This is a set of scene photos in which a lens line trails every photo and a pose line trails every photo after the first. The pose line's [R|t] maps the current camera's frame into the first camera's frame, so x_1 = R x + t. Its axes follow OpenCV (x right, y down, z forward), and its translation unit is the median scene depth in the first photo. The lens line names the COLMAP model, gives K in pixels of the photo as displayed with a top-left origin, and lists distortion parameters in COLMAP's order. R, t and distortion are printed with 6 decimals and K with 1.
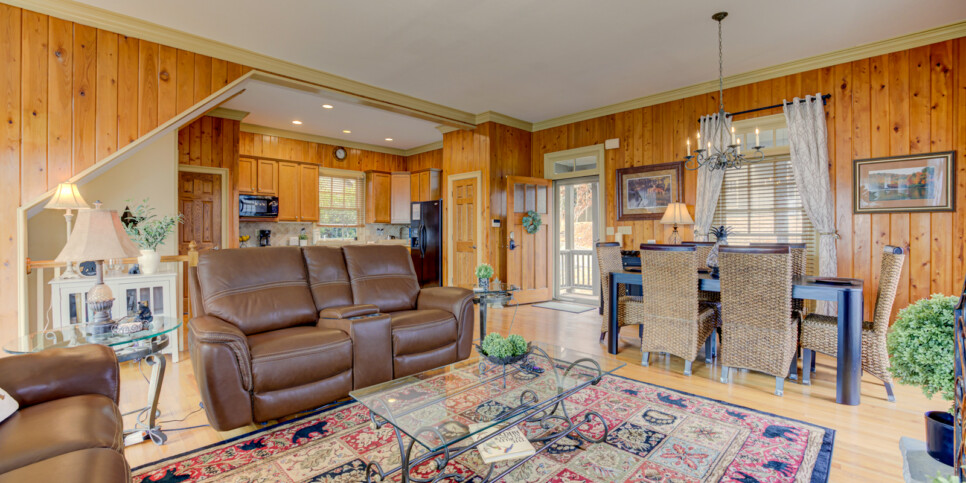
lens RADIAL K [[450.2, 0, 476.3], [0, 450.2, 235.1], [0, 0, 1]] dist [-0.000933, 0.000002]
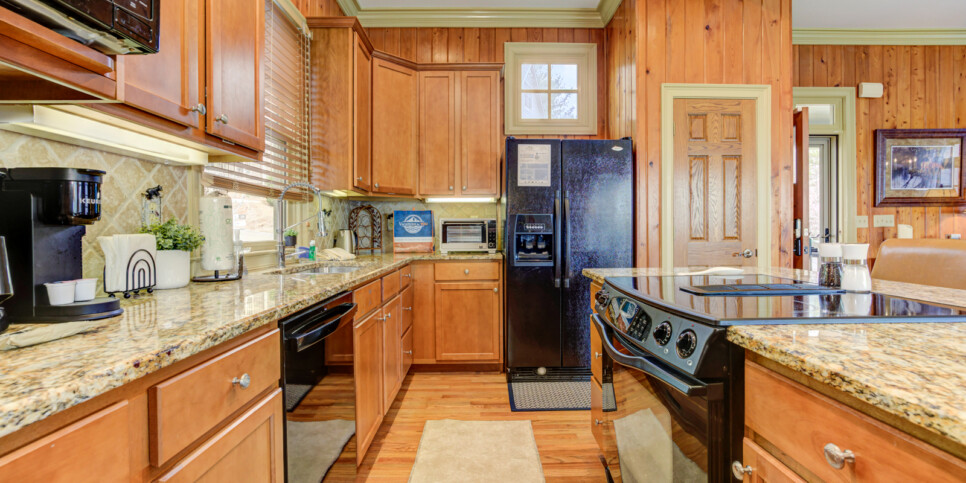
lens RADIAL K [[437.9, 0, 484.6], [0, 437.9, 233.4], [0, 0, 1]] dist [-0.013605, 0.000982]
pose [[0.658792, -0.003553, 0.752317, -0.497328], [0.004196, 0.999991, 0.001048, 0.004229], [-0.752313, 0.002466, 0.658801, 0.914873]]
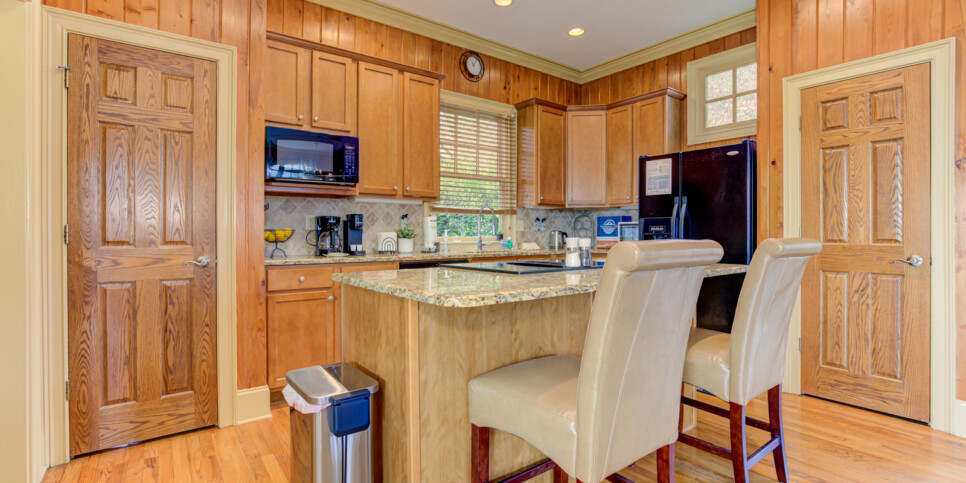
lens RADIAL K [[437.9, 0, 484.6], [0, 437.9, 233.4], [0, 0, 1]] dist [-0.013605, 0.000982]
pose [[0.997025, 0.005116, -0.076903, -0.310695], [-0.005441, 0.999977, -0.004014, 0.007093], [0.076881, 0.004420, 0.997031, 0.644048]]
